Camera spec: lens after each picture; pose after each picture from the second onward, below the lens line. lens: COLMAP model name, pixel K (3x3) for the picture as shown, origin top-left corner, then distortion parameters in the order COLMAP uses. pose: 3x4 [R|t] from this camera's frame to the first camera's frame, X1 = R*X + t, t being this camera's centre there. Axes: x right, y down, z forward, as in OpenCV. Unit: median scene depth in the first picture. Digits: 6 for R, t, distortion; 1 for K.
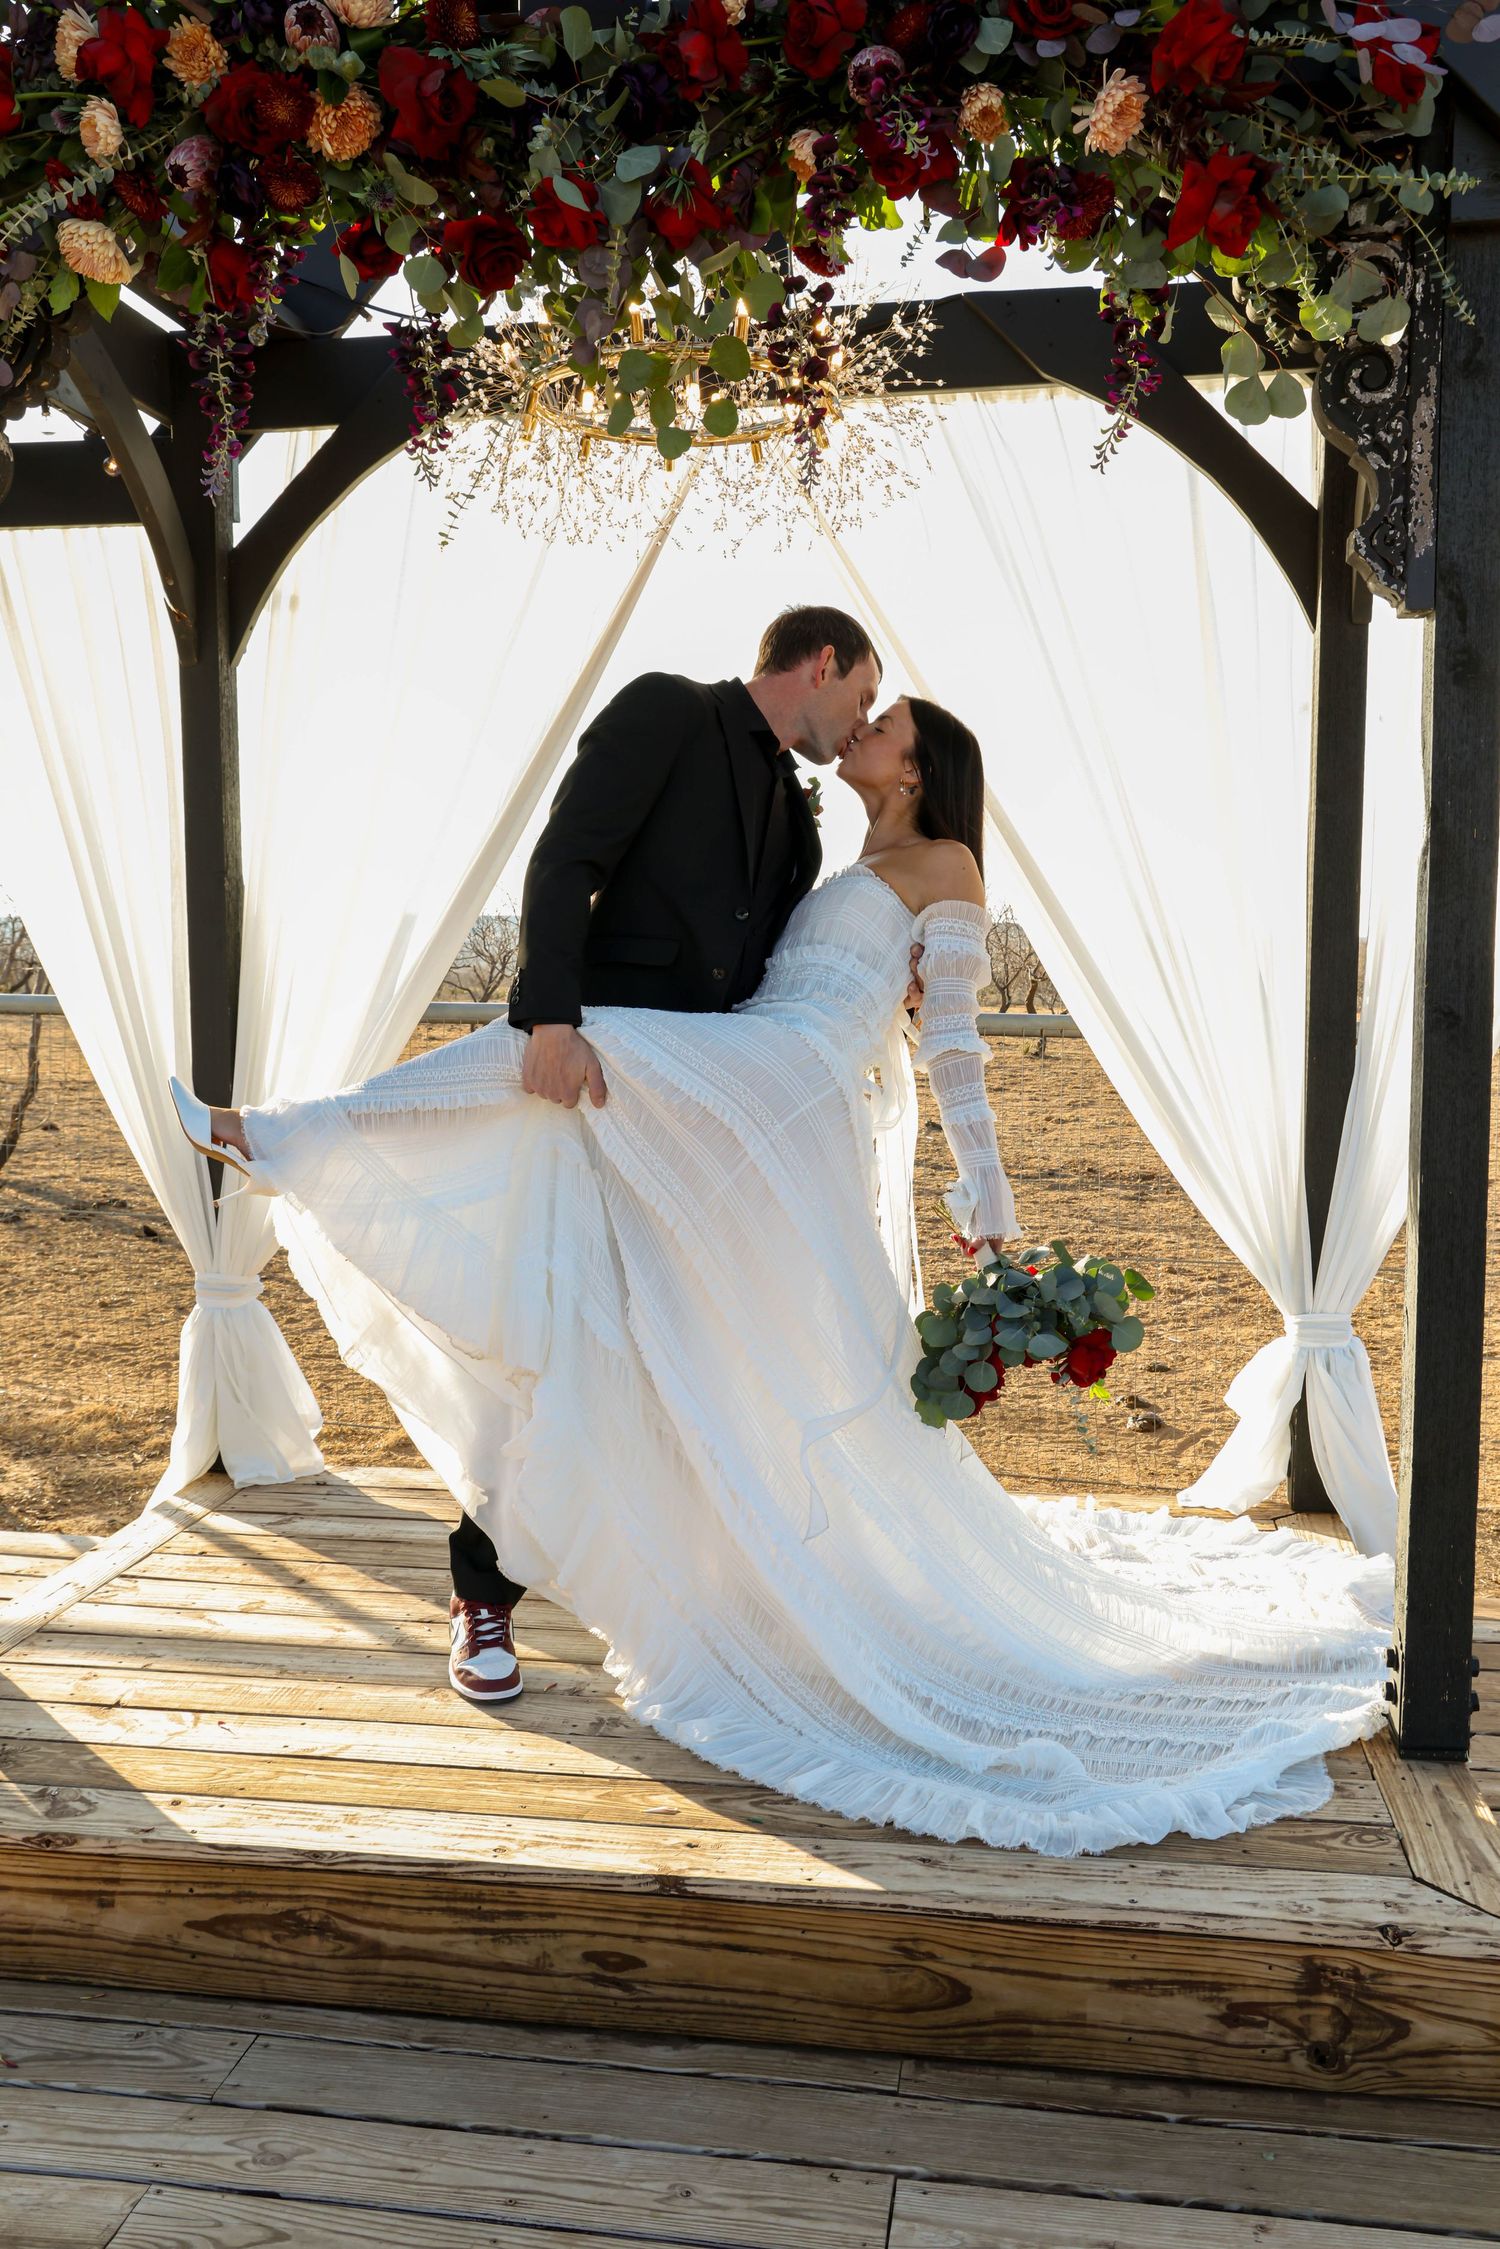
lens RADIAL K [[1966.5, 0, 750.0], [0, 1966.5, 1124.5], [0, 0, 1]] dist [-0.052454, 0.141219]
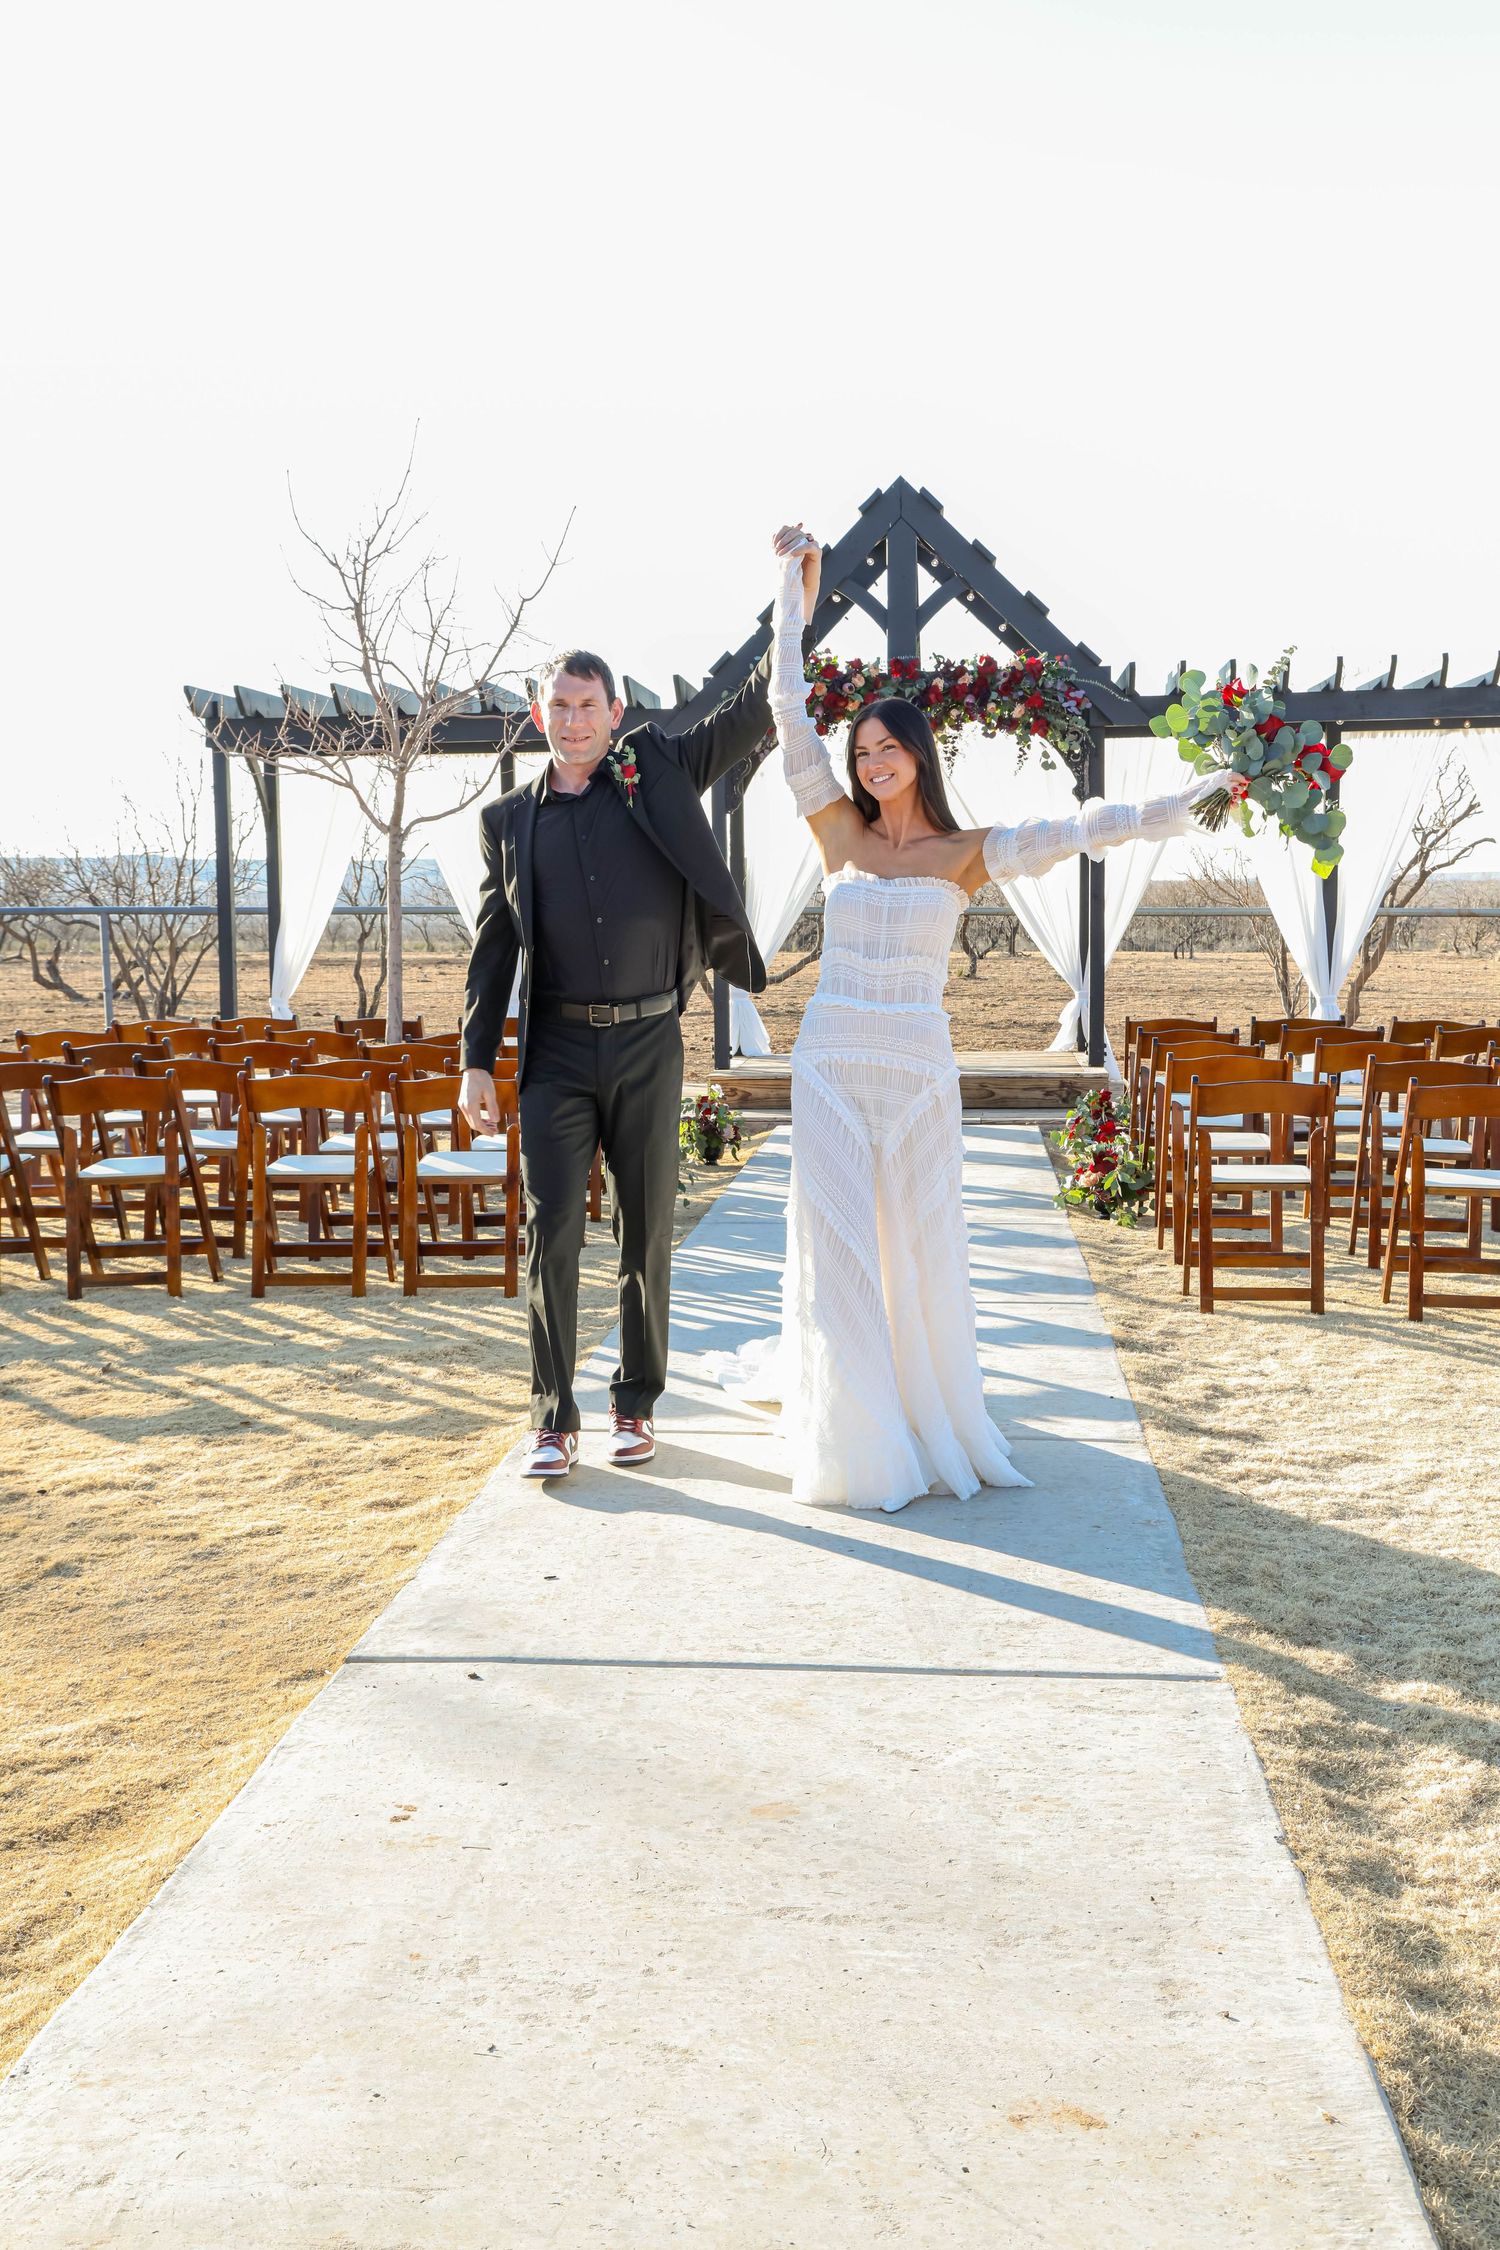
lens RADIAL K [[2427.1, 0, 750.0], [0, 2427.1, 1125.0], [0, 0, 1]] dist [0.137074, 0.004860]
pose [[0.997860, -0.015220, 0.063590, -0.849212], [0.014880, 0.999872, 0.005826, 0.453413], [-0.063670, -0.004868, 0.997959, -4.826962]]
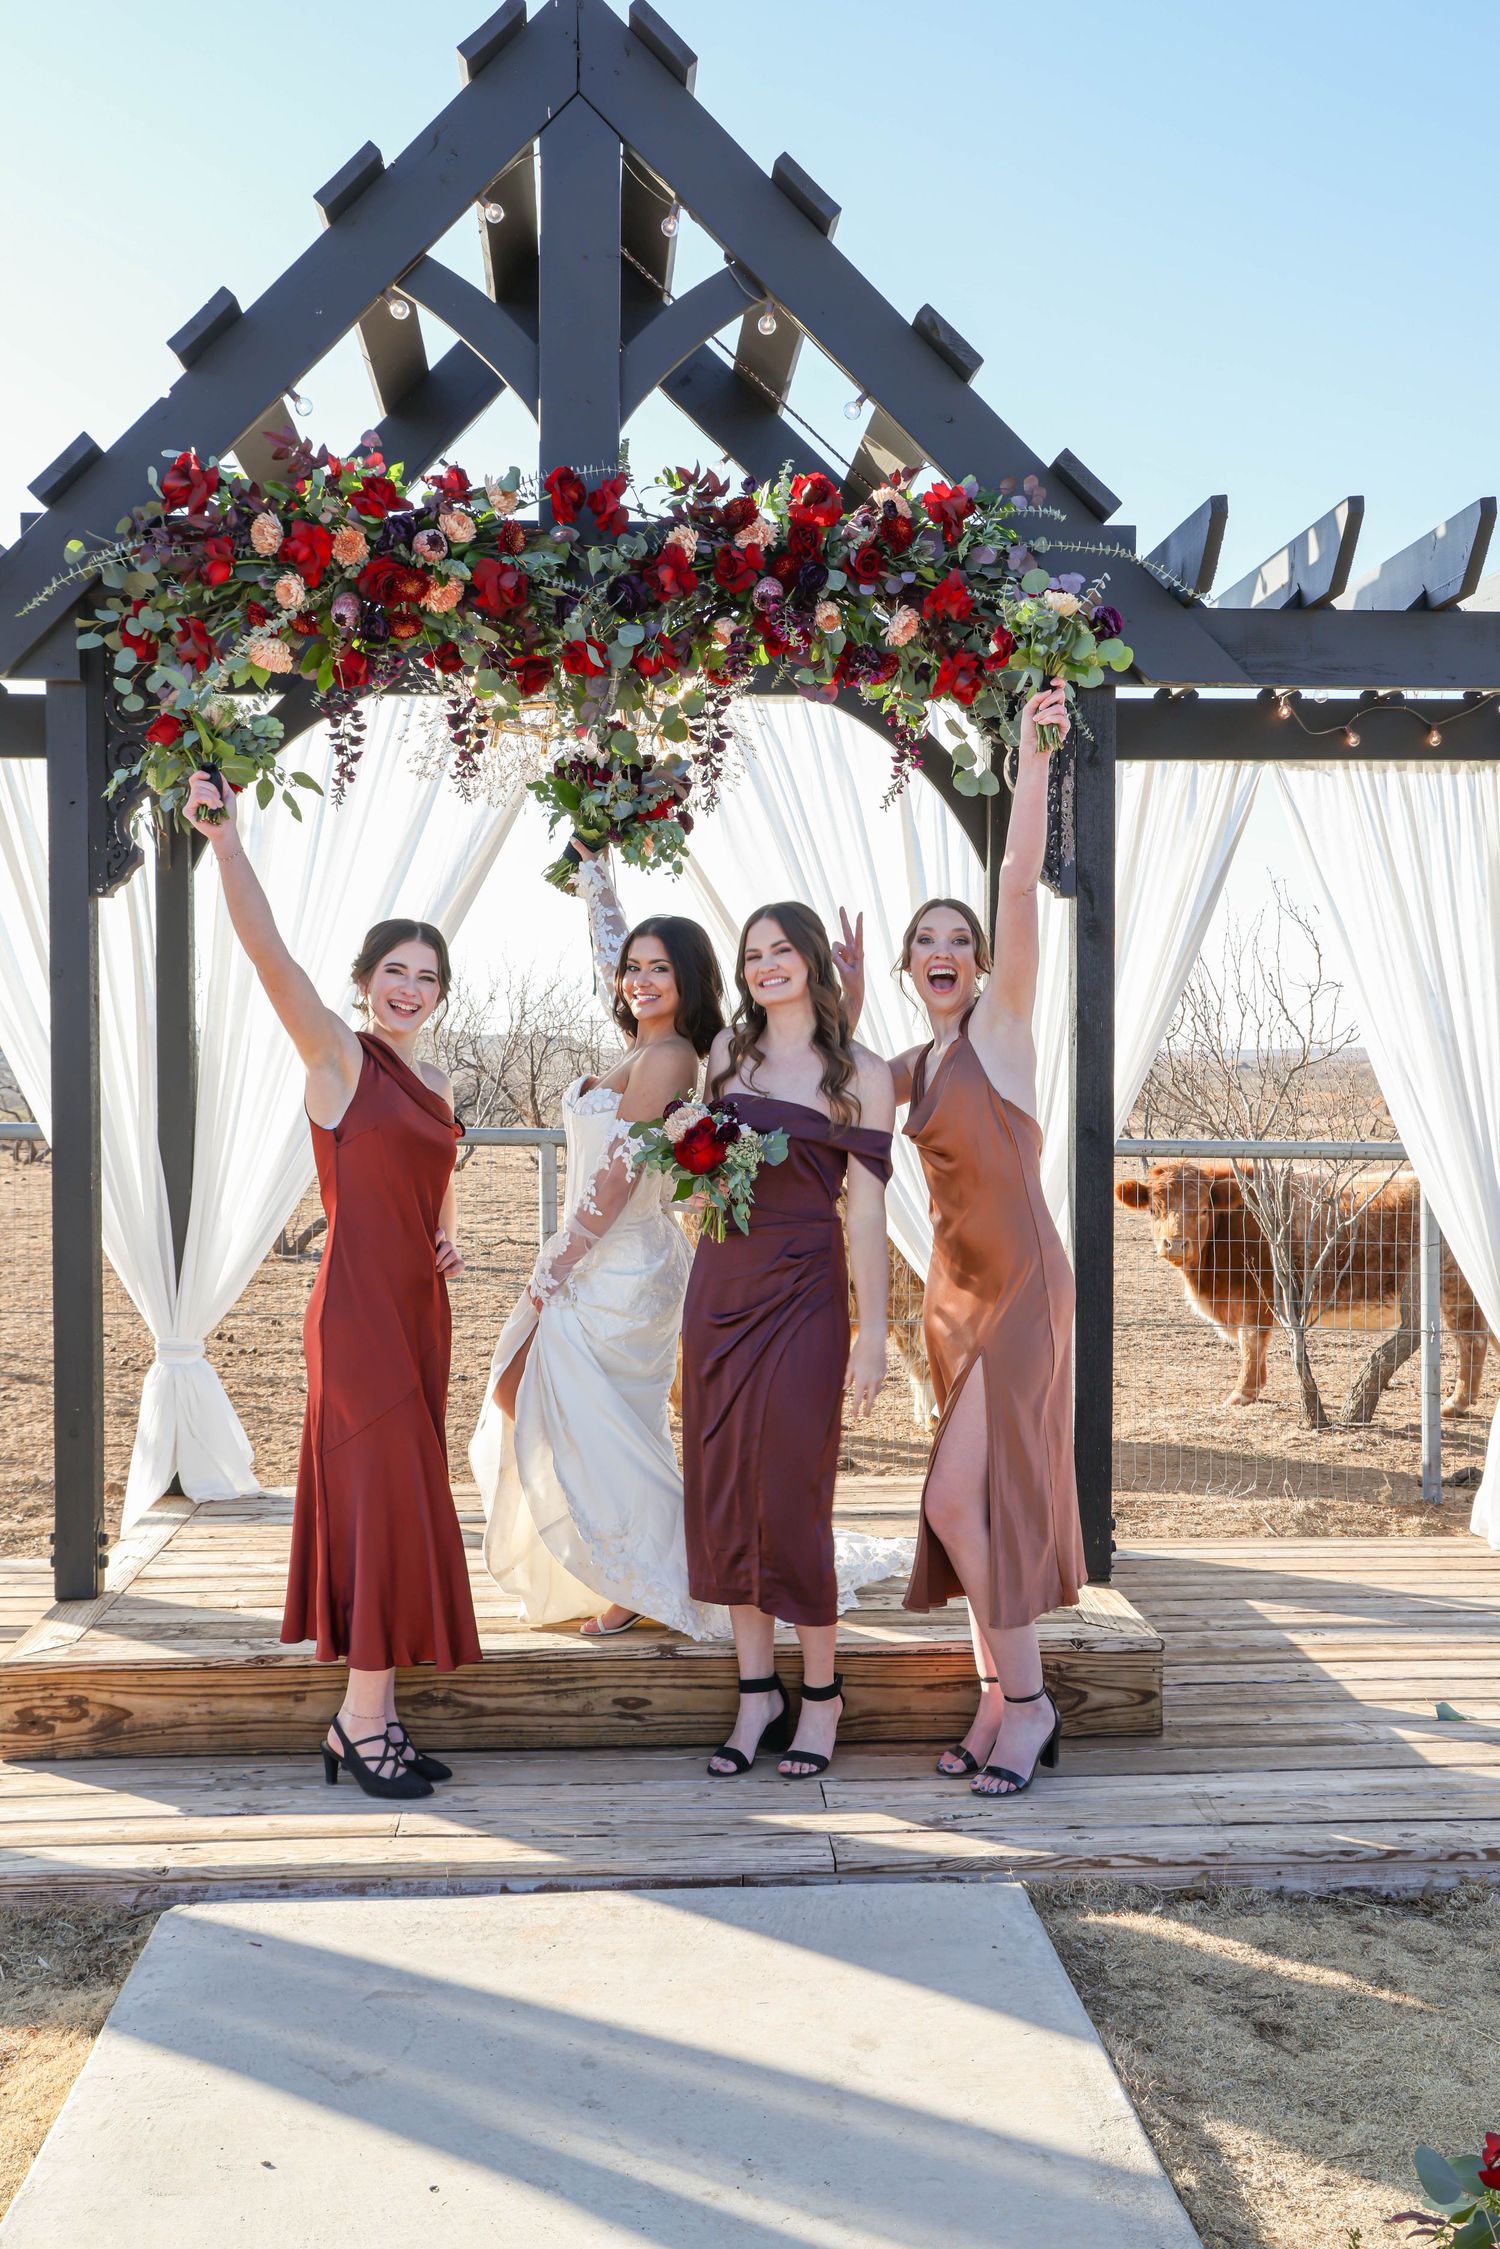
lens RADIAL K [[2216.0, 0, 750.0], [0, 2216.0, 1124.5], [0, 0, 1]] dist [0.000941, 0.156431]
pose [[0.976488, -0.003274, 0.215545, -0.367022], [0.016209, 0.998169, -0.058274, 0.048171], [-0.214960, 0.060397, 0.974753, -0.864152]]
